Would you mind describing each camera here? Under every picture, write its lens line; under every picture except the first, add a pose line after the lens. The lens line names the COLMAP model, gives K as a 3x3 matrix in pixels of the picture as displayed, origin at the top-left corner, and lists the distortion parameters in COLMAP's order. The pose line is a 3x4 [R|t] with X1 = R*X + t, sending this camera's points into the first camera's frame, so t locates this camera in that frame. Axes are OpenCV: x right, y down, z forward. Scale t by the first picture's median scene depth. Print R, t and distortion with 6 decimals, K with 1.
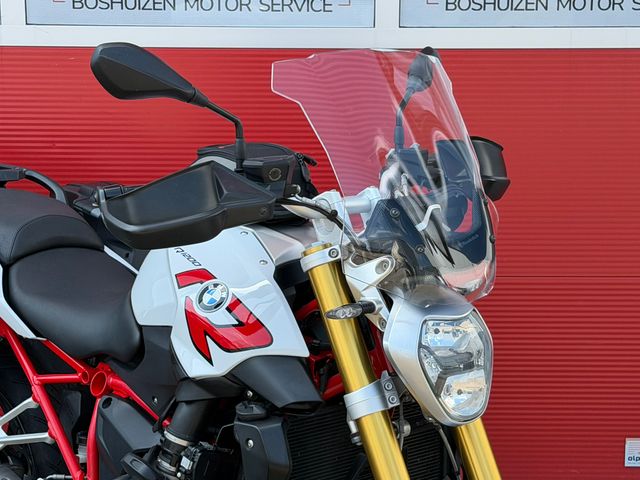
lens RADIAL K [[1478.6, 0, 322.2], [0, 1478.6, 242.4], [0, 0, 1]] dist [0.145438, 0.000000]
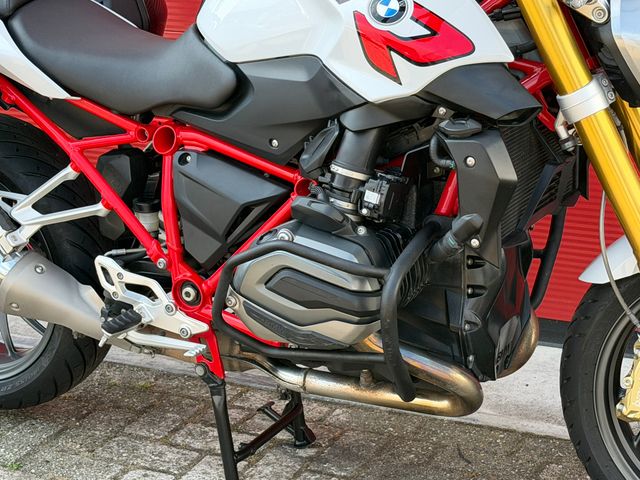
lens RADIAL K [[1478.6, 0, 323.5], [0, 1478.6, 246.5], [0, 0, 1]] dist [0.145438, 0.000000]
pose [[0.938841, -0.130532, 0.318652, -0.406618], [0.088176, 0.985646, 0.143967, 0.045649], [-0.332870, -0.107064, 0.936875, 0.162494]]
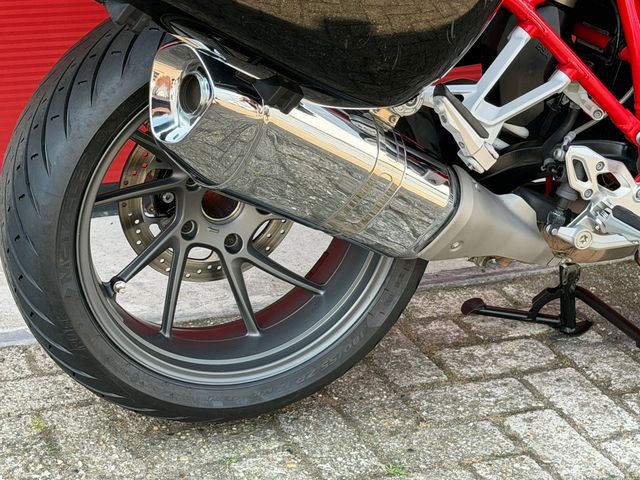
lens RADIAL K [[1478.6, 0, 317.0], [0, 1478.6, 237.2], [0, 0, 1]] dist [0.145438, 0.000000]
pose [[0.374741, -0.356037, 0.856042, -0.949505], [0.121052, 0.934210, 0.335556, -0.042638], [-0.919193, -0.022120, 0.393186, 1.001854]]
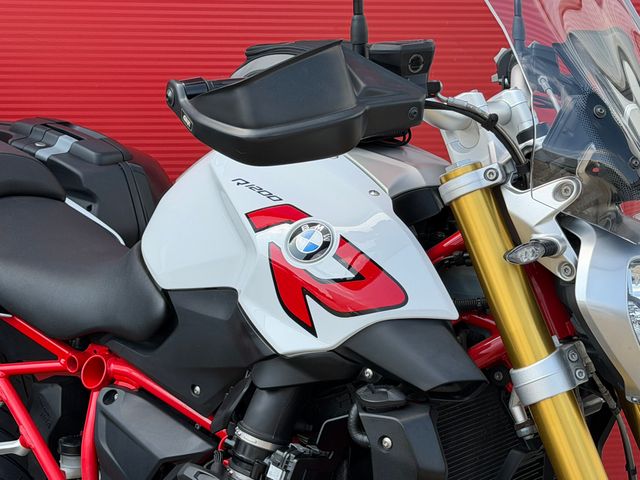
lens RADIAL K [[1478.6, 0, 324.2], [0, 1478.6, 244.4], [0, 0, 1]] dist [0.145438, 0.000000]
pose [[0.986737, -0.020478, 0.161033, -0.180228], [0.019751, 0.999786, 0.006116, 0.033587], [-0.161124, -0.002854, 0.986930, 0.286420]]
